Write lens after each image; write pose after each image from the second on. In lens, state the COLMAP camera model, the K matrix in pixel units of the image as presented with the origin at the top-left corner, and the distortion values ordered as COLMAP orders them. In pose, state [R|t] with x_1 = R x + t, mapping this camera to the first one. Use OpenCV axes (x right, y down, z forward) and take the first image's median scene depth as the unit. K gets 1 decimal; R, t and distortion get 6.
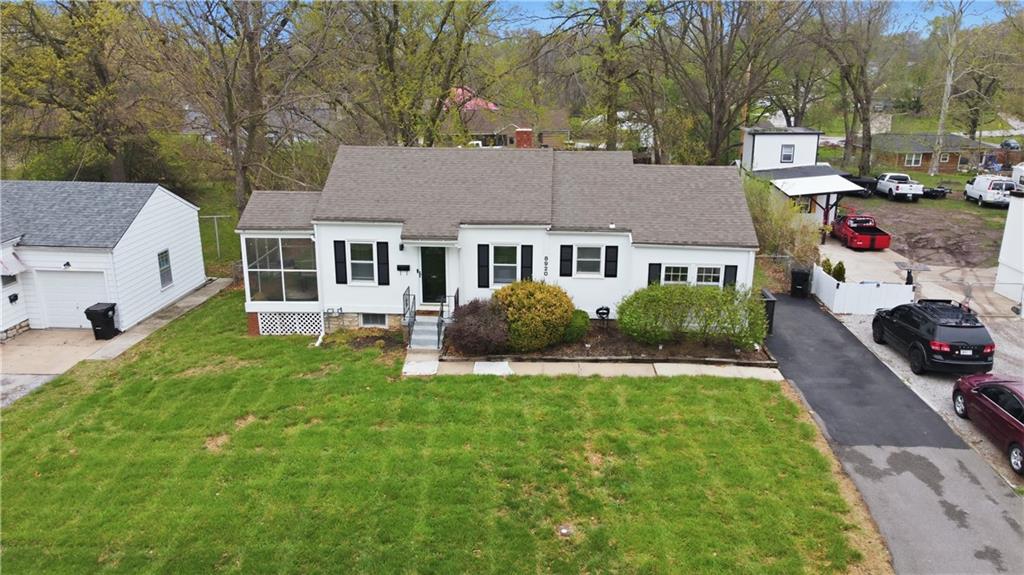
lens RADIAL K [[771.2, 0, 512.0], [0, 771.2, 287.5], [0, 0, 1]] dist [0.011706, 0.001189]
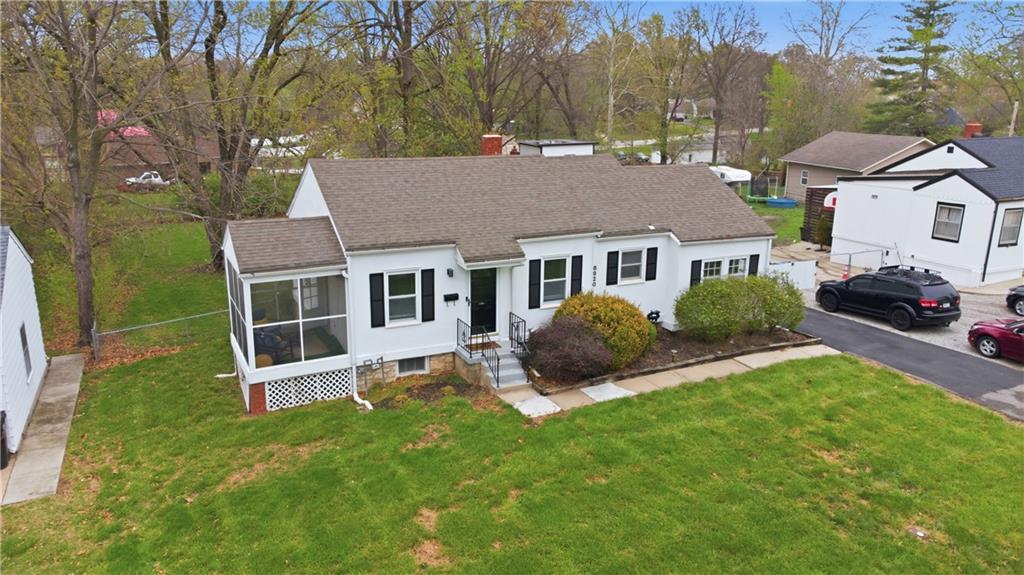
lens RADIAL K [[755.7, 0, 512.0], [0, 755.7, 287.5], [0, 0, 1]] dist [0.057311, 0.001285]
pose [[0.873474, -0.117707, 0.472428, -0.479925], [0.133265, 0.991080, 0.000536, -0.028241], [-0.468277, 0.062490, 0.881369, 0.244850]]
